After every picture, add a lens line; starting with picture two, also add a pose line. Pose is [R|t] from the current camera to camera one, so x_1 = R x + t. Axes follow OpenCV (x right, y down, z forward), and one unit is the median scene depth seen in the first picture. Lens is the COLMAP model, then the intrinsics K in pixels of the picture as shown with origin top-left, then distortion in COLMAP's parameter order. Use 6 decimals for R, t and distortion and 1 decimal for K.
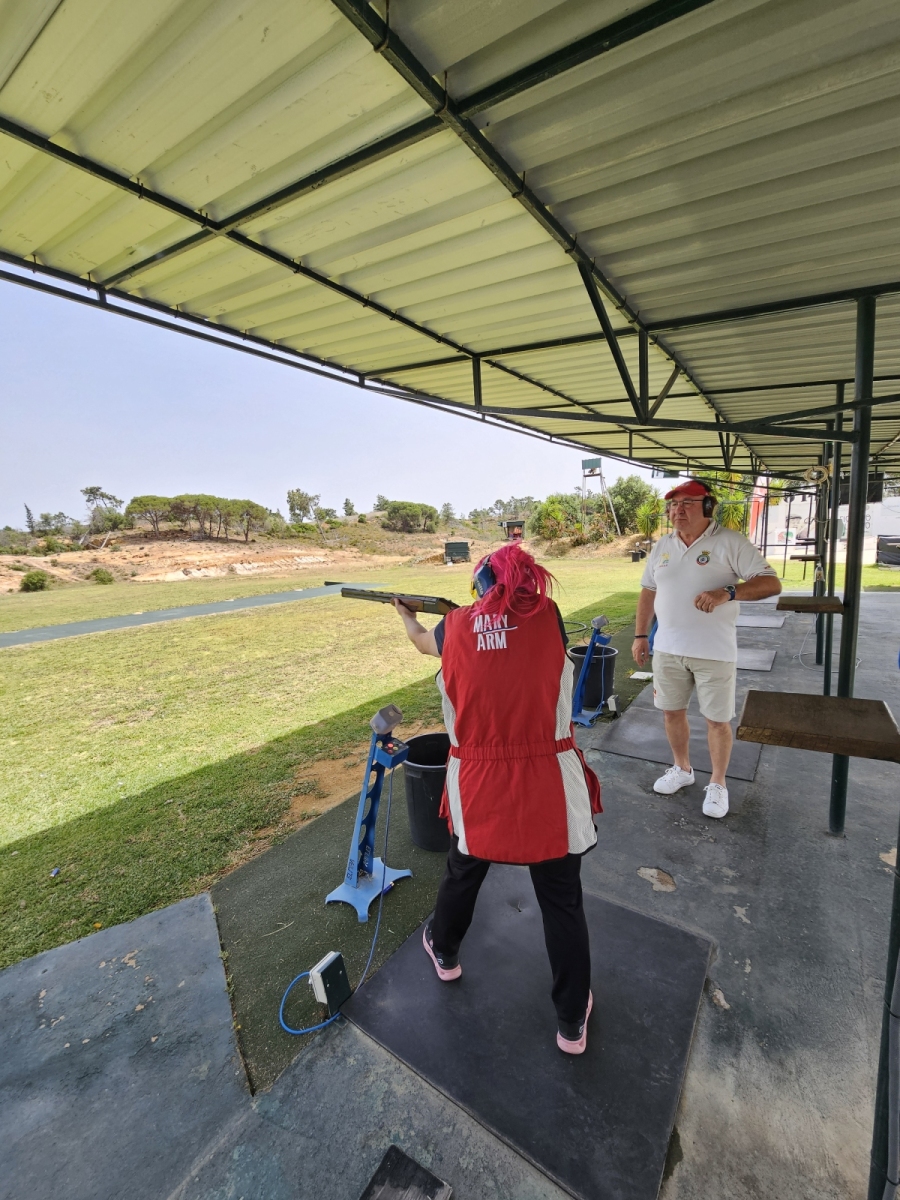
lens RADIAL K [[492.7, 0, 436.0], [0, 492.7, 614.4], [0, 0, 1]] dist [-0.001783, -0.000768]
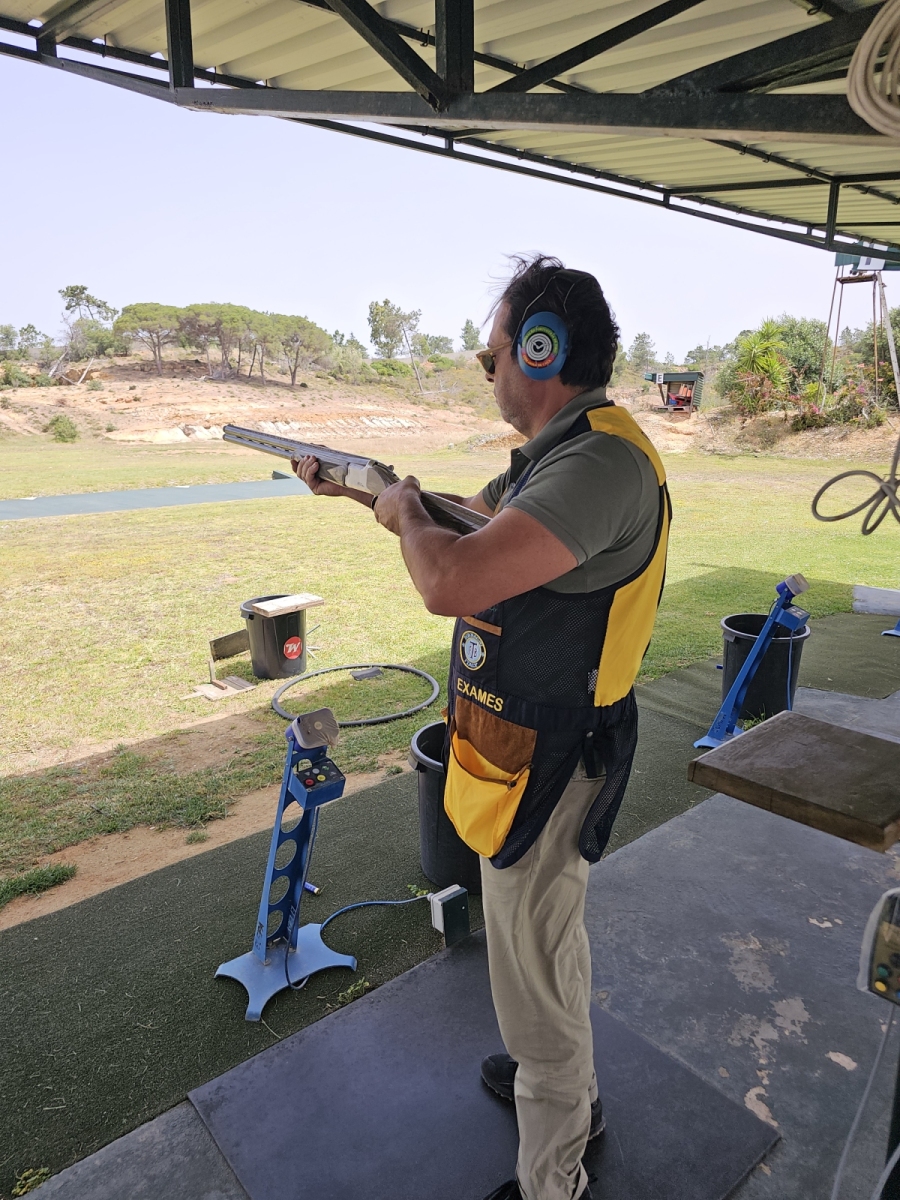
lens RADIAL K [[804.0, 0, 440.9], [0, 804.0, 597.8], [0, 0, 1]] dist [0.074888, -0.104408]
pose [[0.973486, 0.103476, -0.204003, 0.118040], [-0.083327, 0.990973, 0.105020, -0.030046], [0.213028, -0.085237, 0.973321, 0.132942]]
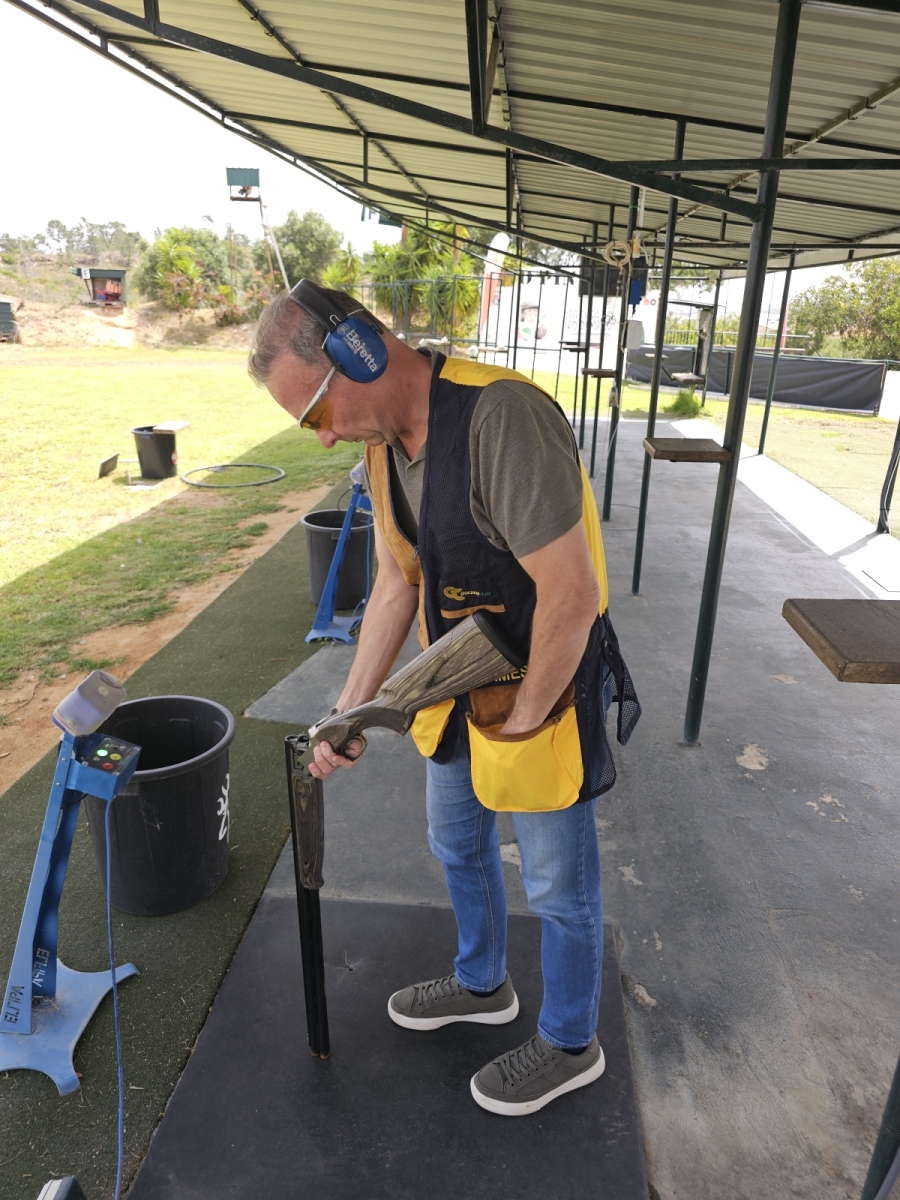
lens RADIAL K [[812.2, 0, 449.3], [0, 812.2, 591.9], [0, 0, 1]] dist [0.040716, -0.041645]
pose [[0.851664, -0.096185, 0.515186, -0.013836], [0.003281, 0.983973, 0.178285, -0.002389], [-0.524078, -0.150148, 0.838330, 0.011090]]
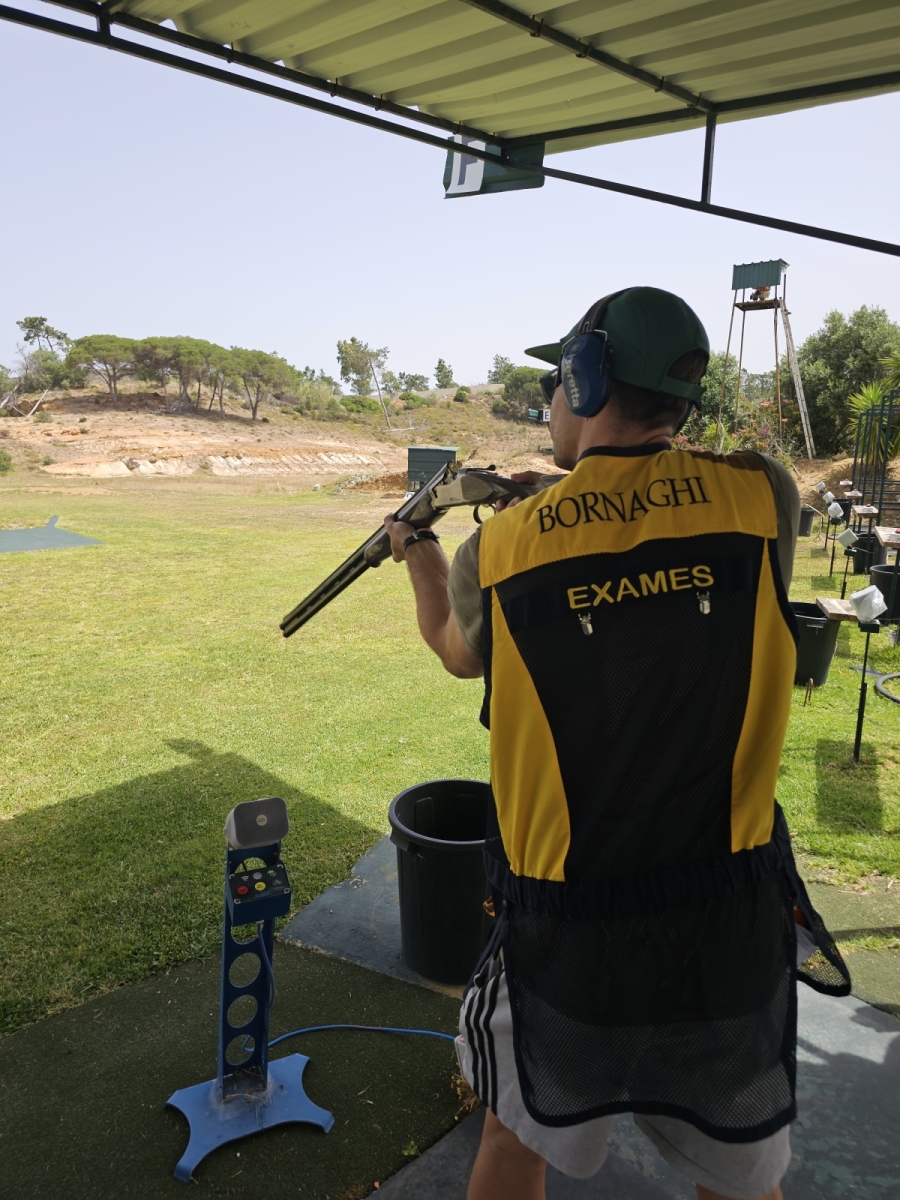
lens RADIAL K [[806.0, 0, 446.9], [0, 806.0, 589.8], [0, 0, 1]] dist [0.058486, -0.058687]
pose [[0.977103, 0.102187, -0.186622, 0.210342], [-0.094591, 0.994300, 0.049186, -0.056837], [0.190584, -0.030407, 0.981200, 0.278884]]
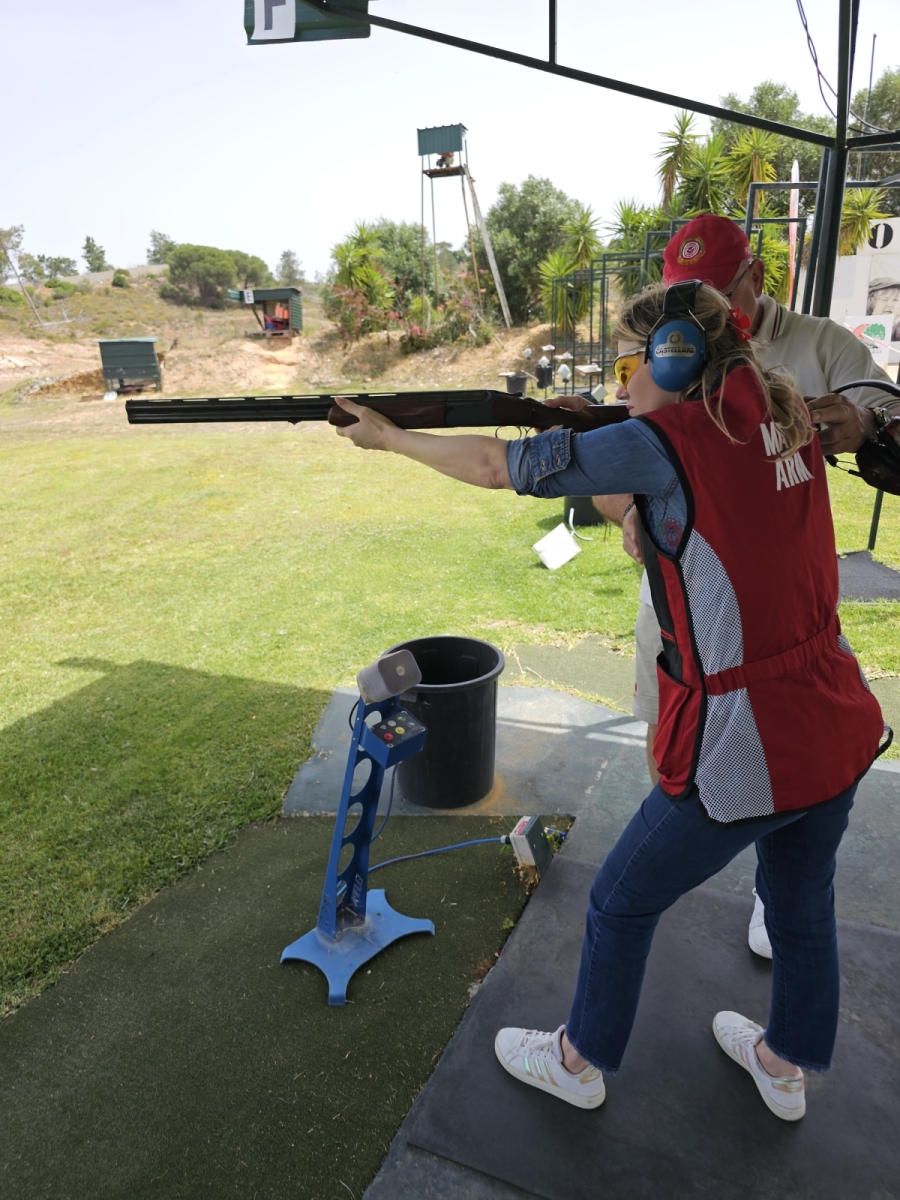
lens RADIAL K [[804.0, 0, 444.0], [0, 804.0, 609.9], [0, 0, 1]] dist [0.046004, -0.058635]
pose [[0.985535, -0.050020, 0.161924, 0.184276], [0.018267, 0.981237, 0.191937, -0.053478], [-0.168486, -0.186202, 0.967957, 0.273070]]
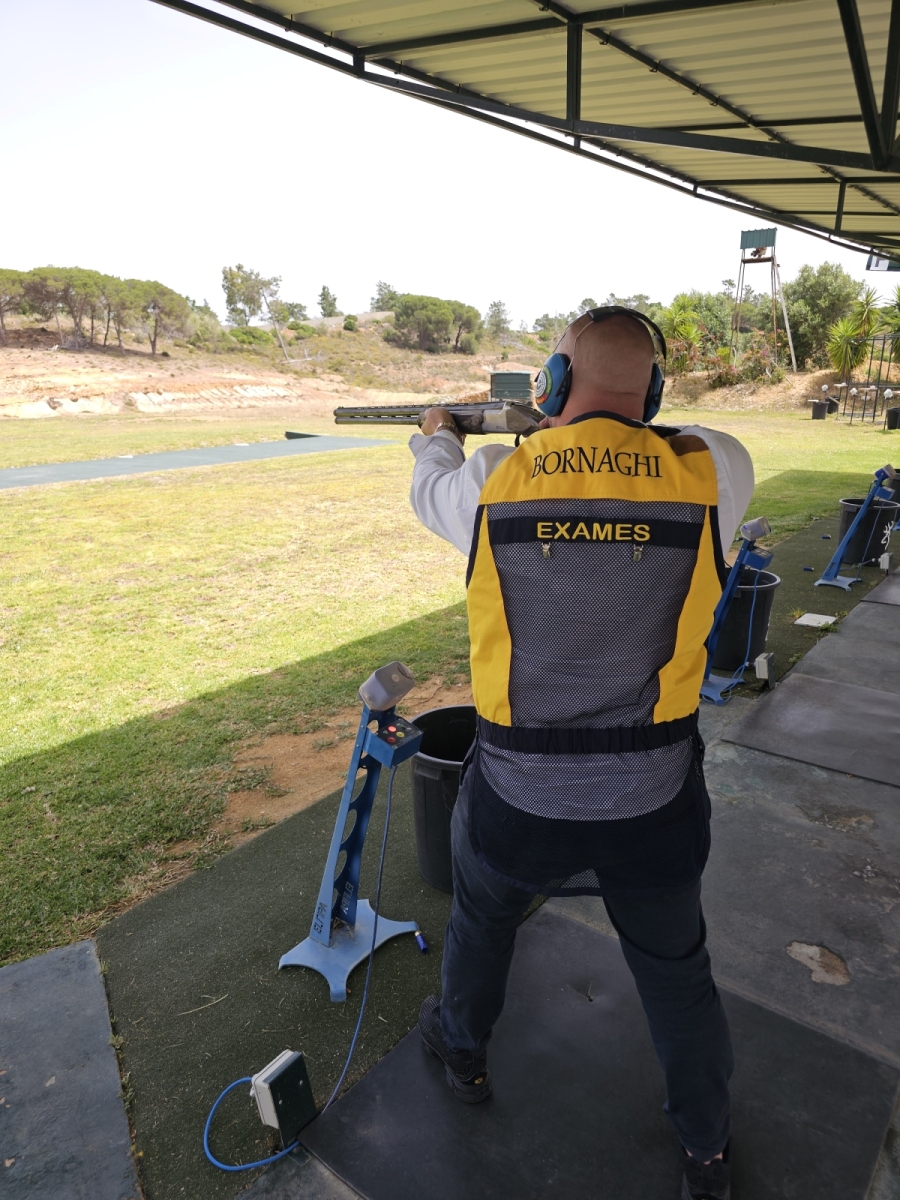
lens RADIAL K [[810.8, 0, 446.2], [0, 810.8, 608.7], [0, 0, 1]] dist [0.037592, -0.034450]
pose [[0.998616, 0.048098, -0.021257, -0.000903], [-0.044661, 0.989138, 0.140040, -0.001337], [0.027762, -0.138897, 0.989918, 0.003248]]
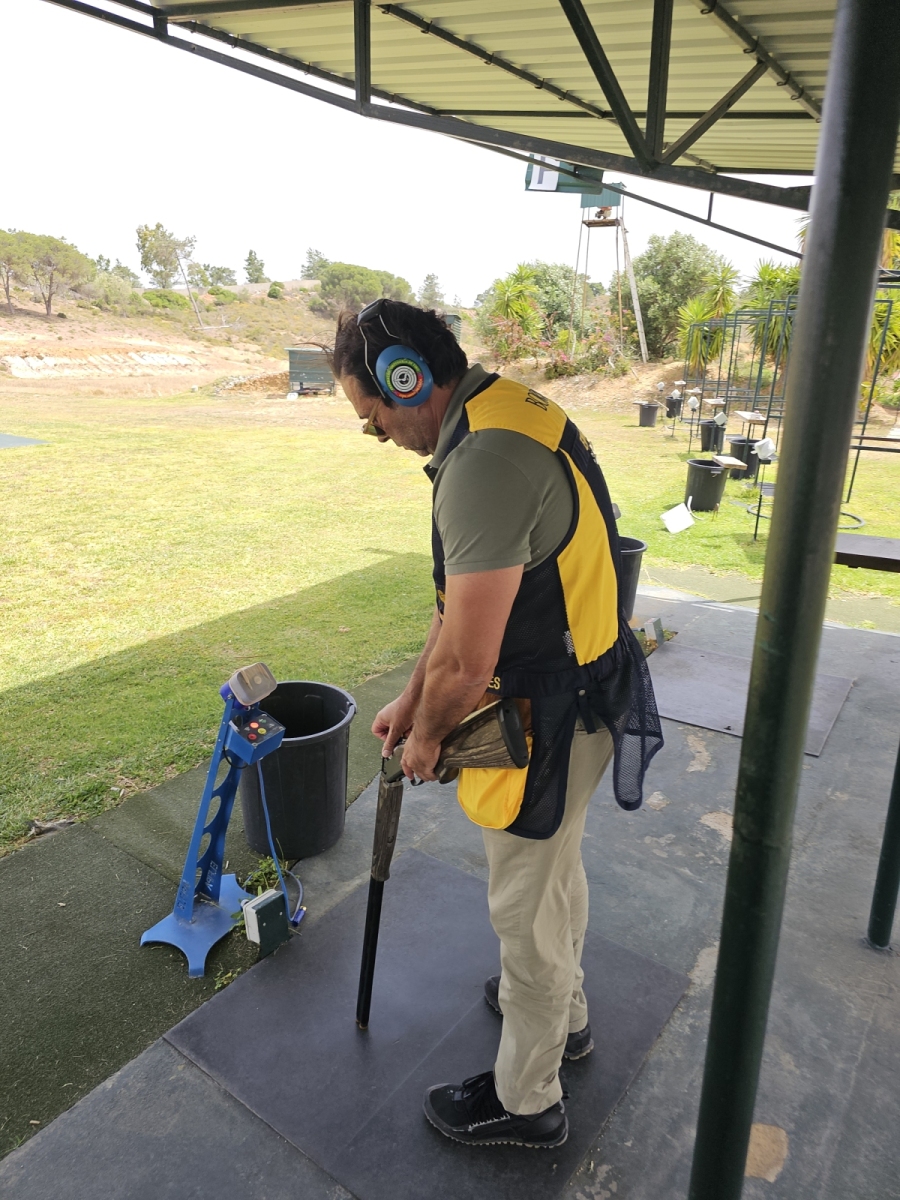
lens RADIAL K [[803.0, 0, 446.9], [0, 803.0, 598.7], [0, 0, 1]] dist [0.041637, -0.056404]
pose [[0.997008, 0.064107, 0.043192, 0.157552], [-0.070136, 0.985142, 0.156770, -0.042835], [-0.032500, -0.159330, 0.986690, 0.194432]]
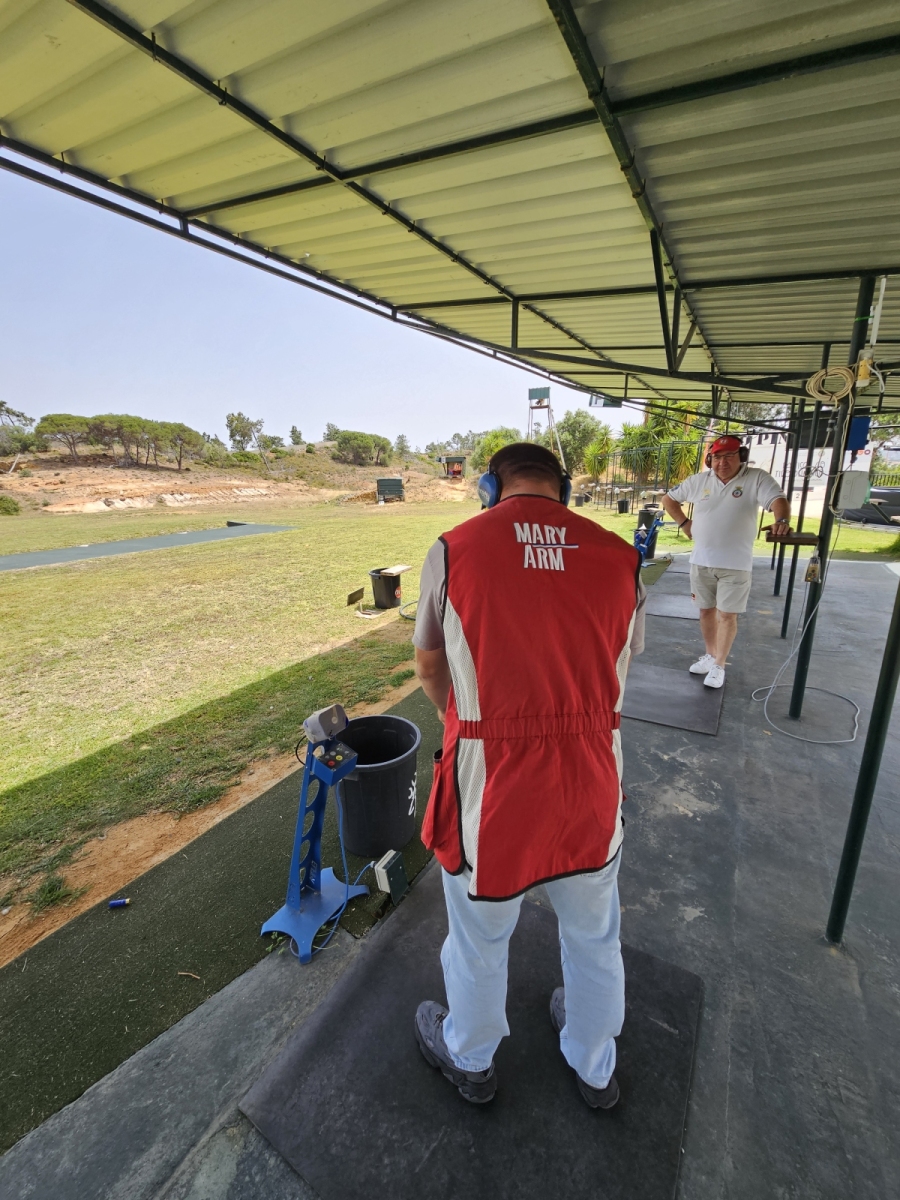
lens RADIAL K [[491.9, 0, 437.7], [0, 491.9, 610.7], [0, 0, 1]] dist [-0.002944, -0.000350]
pose [[0.995890, 0.004761, 0.090449, 0.050596], [-0.015545, 0.992784, 0.118907, -0.016130], [-0.089230, -0.119824, 0.988777, 0.080157]]
